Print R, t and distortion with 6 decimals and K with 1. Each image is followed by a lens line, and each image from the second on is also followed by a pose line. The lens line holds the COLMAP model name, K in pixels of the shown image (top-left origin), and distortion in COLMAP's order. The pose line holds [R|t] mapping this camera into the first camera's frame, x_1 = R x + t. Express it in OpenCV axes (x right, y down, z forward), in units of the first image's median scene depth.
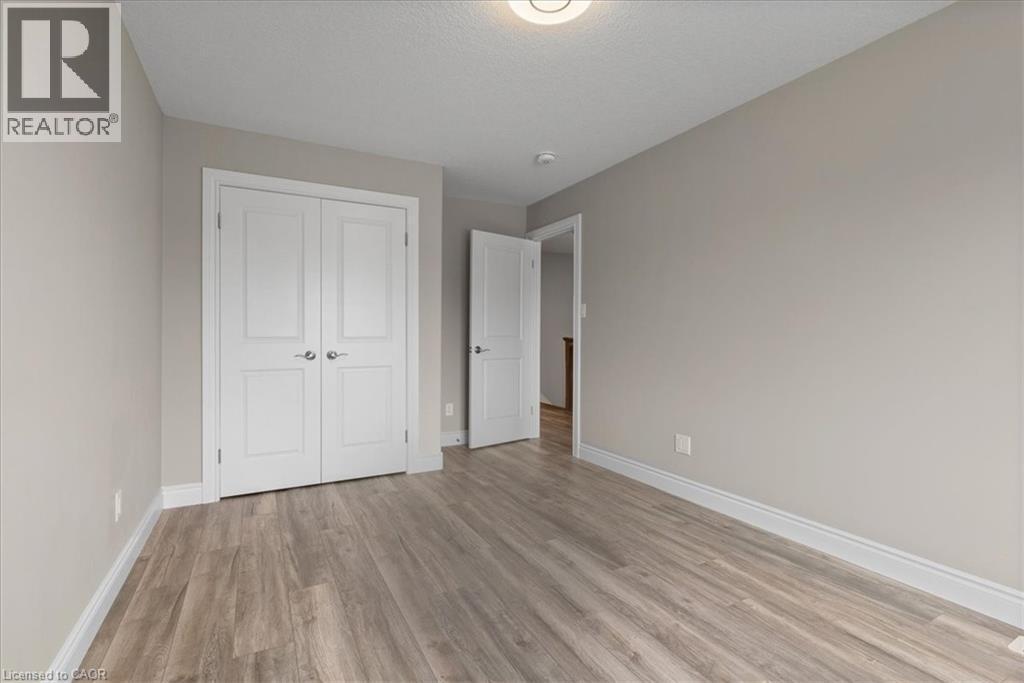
lens RADIAL K [[477.0, 0, 513.5], [0, 477.0, 334.1], [0, 0, 1]] dist [0.007694, -0.001489]
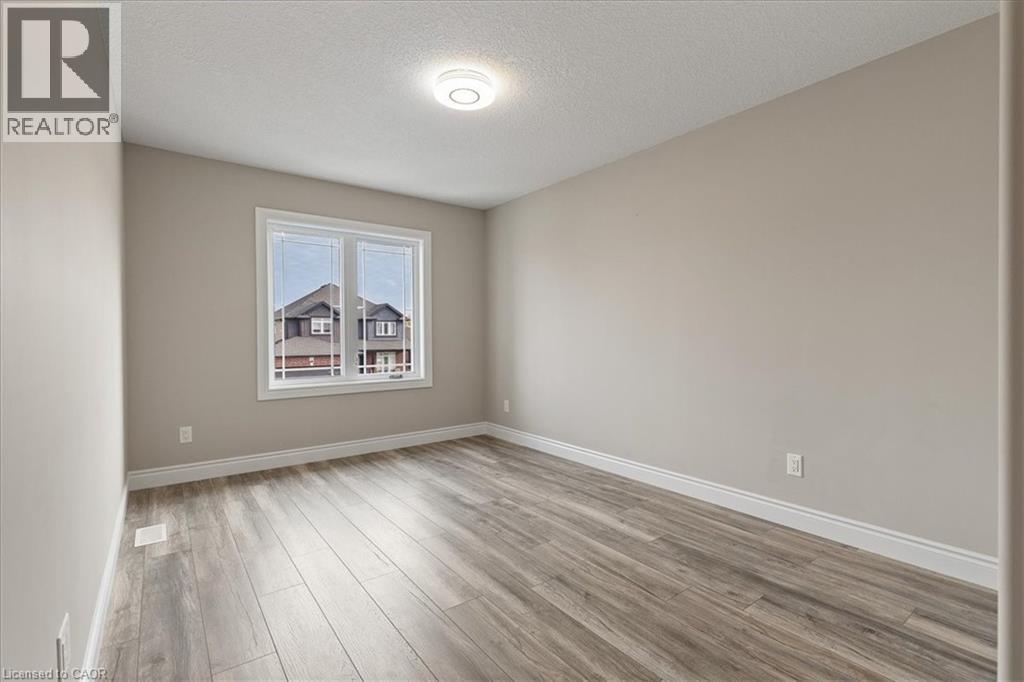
lens RADIAL K [[477.0, 0, 516.4], [0, 477.0, 338.1], [0, 0, 1]] dist [0.007694, -0.001489]
pose [[-0.989497, 0.002957, -0.144526, 0.111528], [0.001965, 0.999974, 0.007003, -0.001033], [0.144543, 0.006645, -0.989476, 2.072678]]
